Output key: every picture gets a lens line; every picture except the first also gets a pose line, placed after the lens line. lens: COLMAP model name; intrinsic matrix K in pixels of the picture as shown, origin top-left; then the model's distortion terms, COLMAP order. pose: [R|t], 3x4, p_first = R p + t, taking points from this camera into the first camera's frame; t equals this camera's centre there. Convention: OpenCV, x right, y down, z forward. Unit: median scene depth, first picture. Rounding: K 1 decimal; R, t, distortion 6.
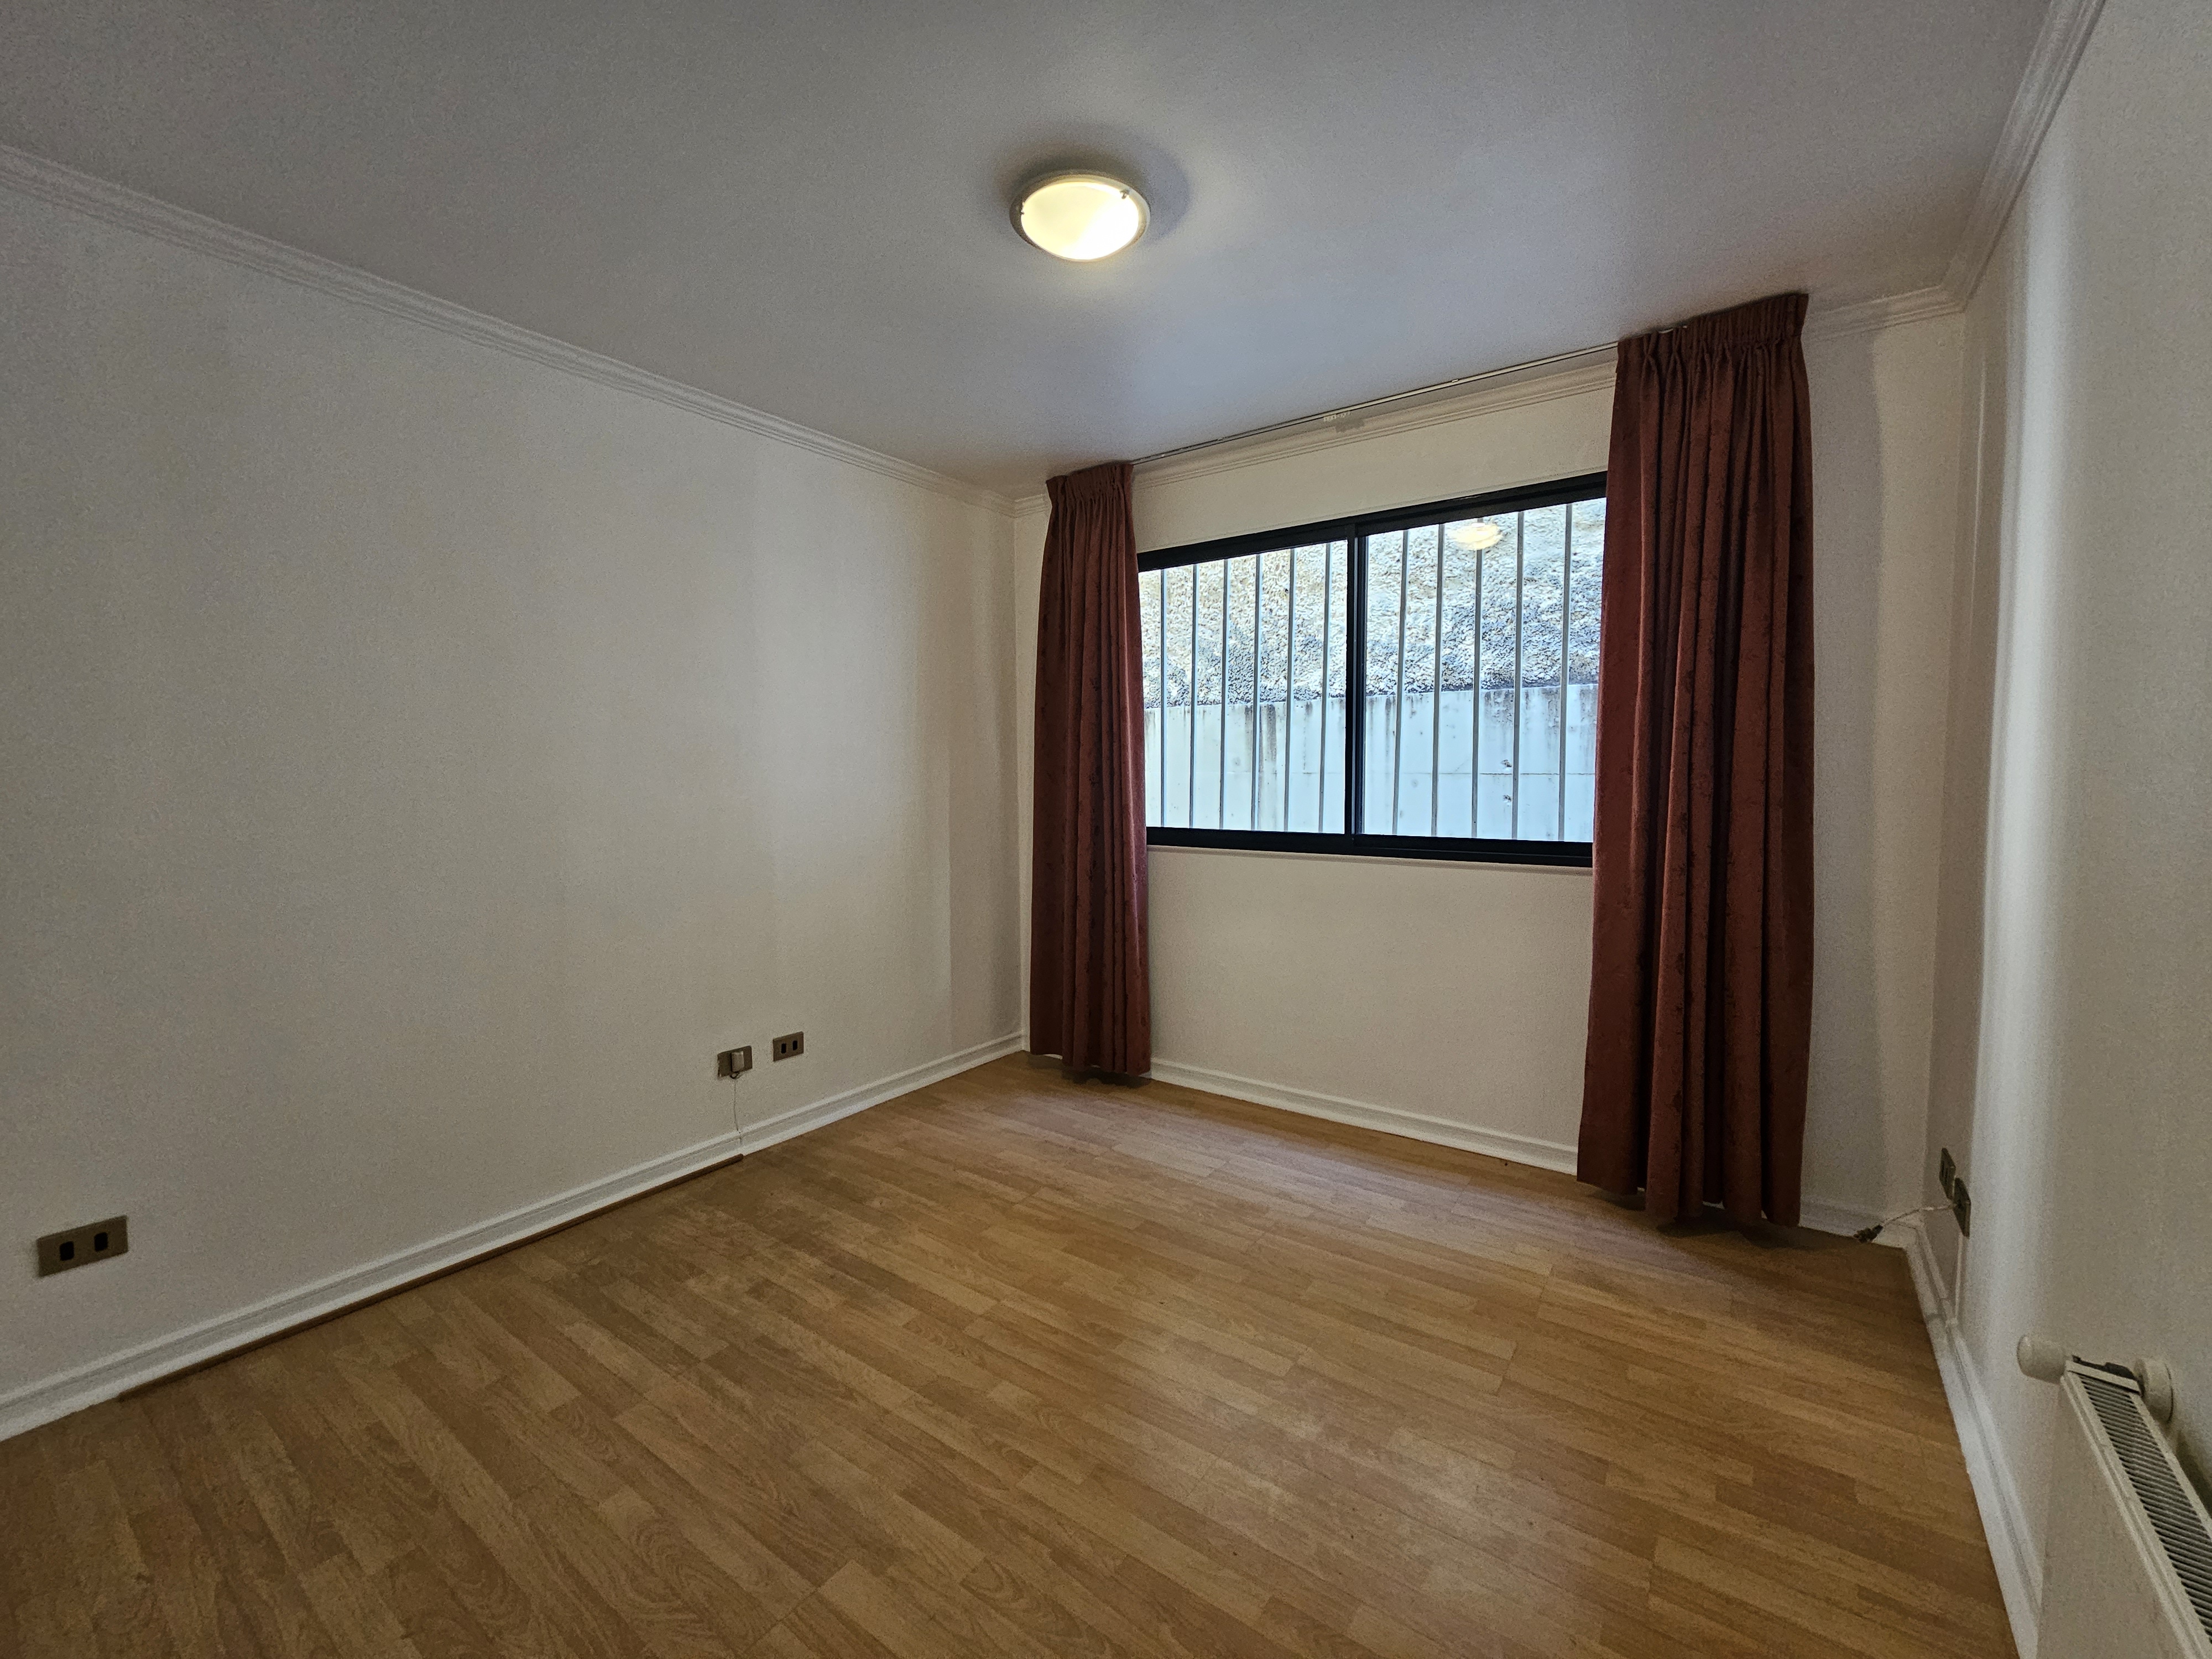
lens RADIAL K [[906.5, 0, 1106.0], [0, 906.5, 830.1], [0, 0, 1]] dist [0.001857, 0.000088]
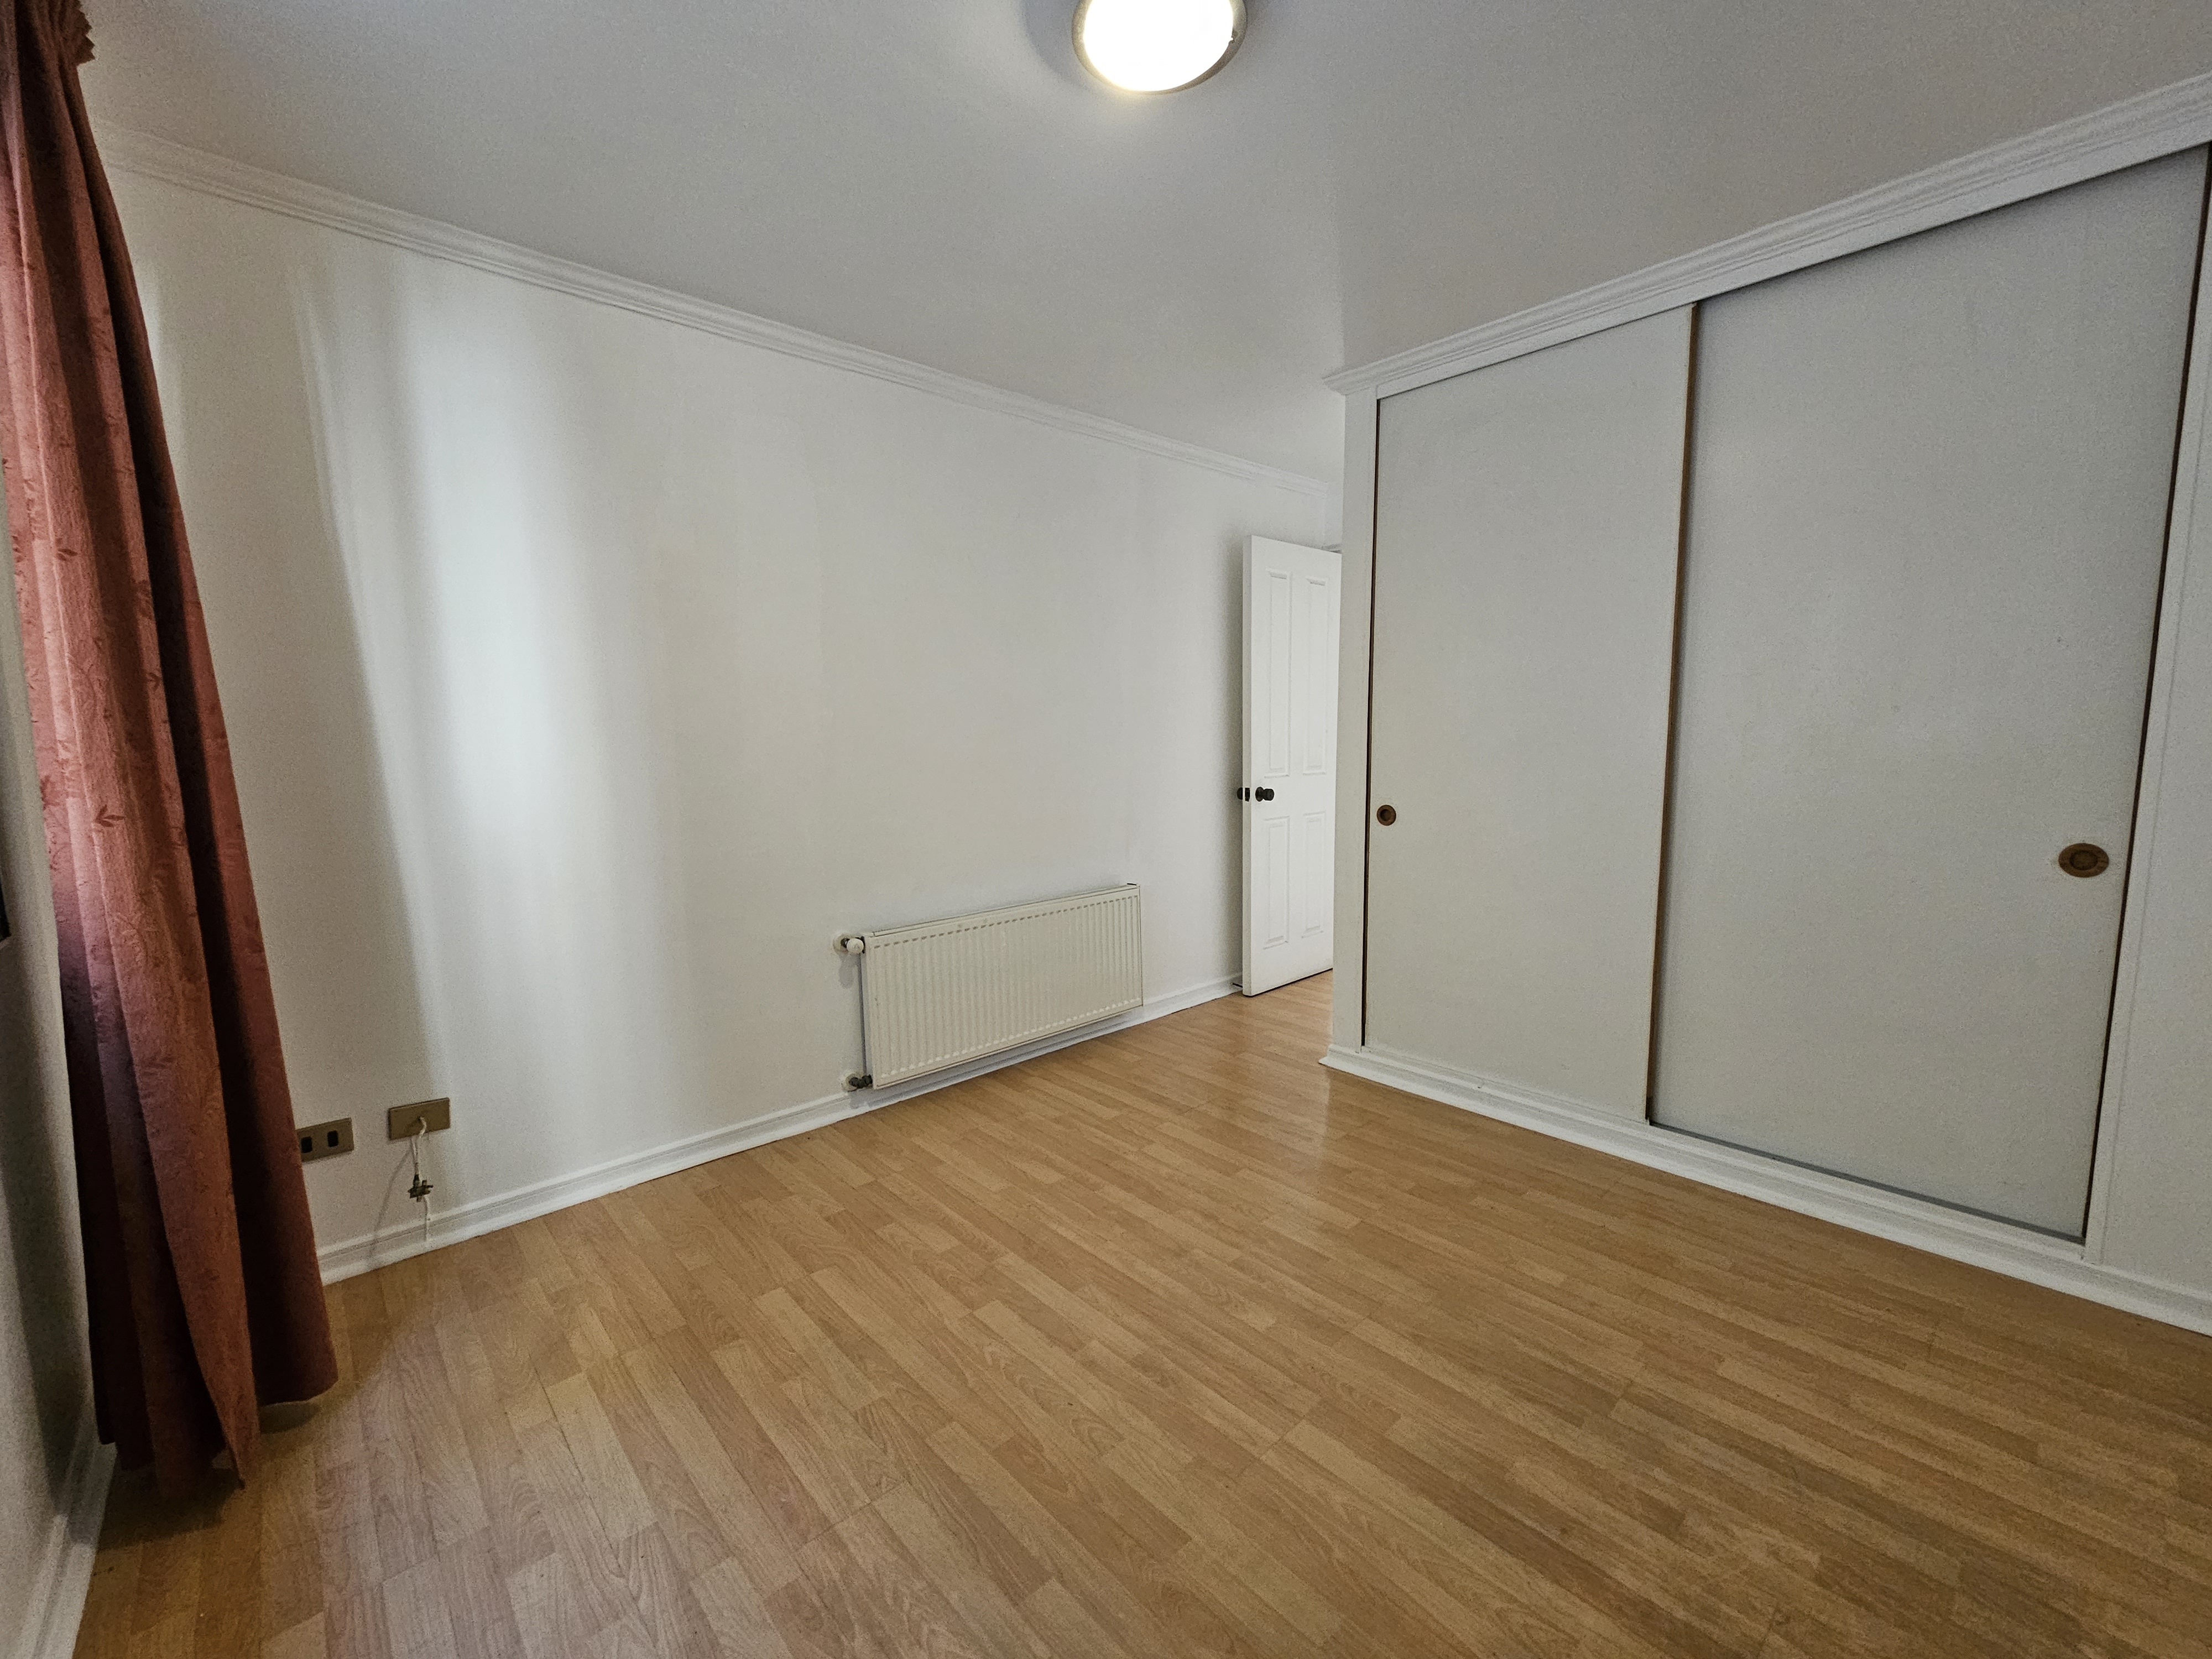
lens RADIAL K [[906.5, 0, 1107.9], [0, 906.5, 835.5], [0, 0, 1]] dist [0.001857, 0.000088]
pose [[-0.979513, -0.001285, 0.201376, -0.134233], [0.035490, 0.983227, 0.178900, -0.105147], [-0.198228, 0.182381, -0.963038, 1.739629]]
